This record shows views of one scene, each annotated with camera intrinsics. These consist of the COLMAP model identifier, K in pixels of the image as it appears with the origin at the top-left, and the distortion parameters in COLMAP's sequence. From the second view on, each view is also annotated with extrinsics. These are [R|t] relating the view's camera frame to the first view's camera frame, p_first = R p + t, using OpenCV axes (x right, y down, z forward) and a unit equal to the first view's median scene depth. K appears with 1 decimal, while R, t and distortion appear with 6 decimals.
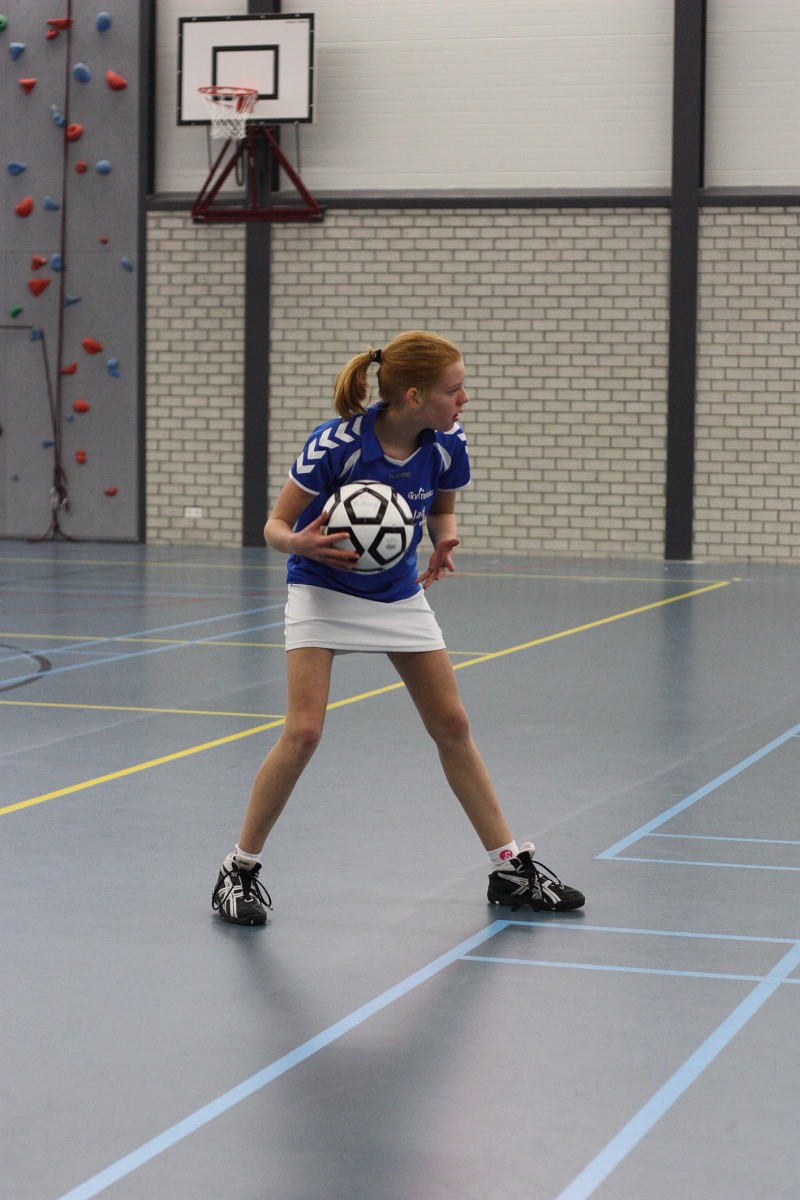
lens RADIAL K [[2831.3, 0, 400.0], [0, 2831.3, 600.0], [0, 0, 1]] dist [-0.087979, 0.144203]
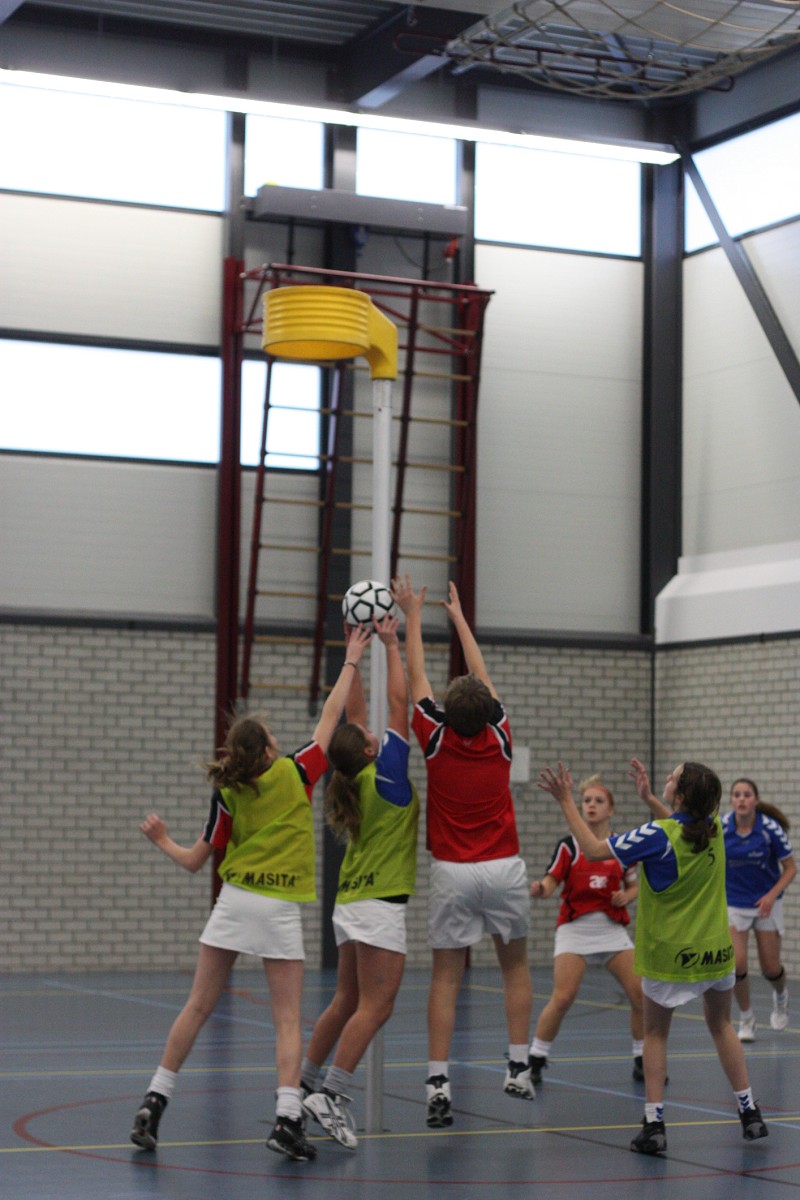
lens RADIAL K [[2810.9, 0, 427.1], [0, 2810.9, 597.7], [0, 0, 1]] dist [-0.079808, -0.314633]
pose [[0.730568, 0.049054, 0.681076, -0.555928], [0.046721, 0.991488, -0.121526, -0.020894], [-0.681240, 0.120603, 0.722057, 0.183467]]
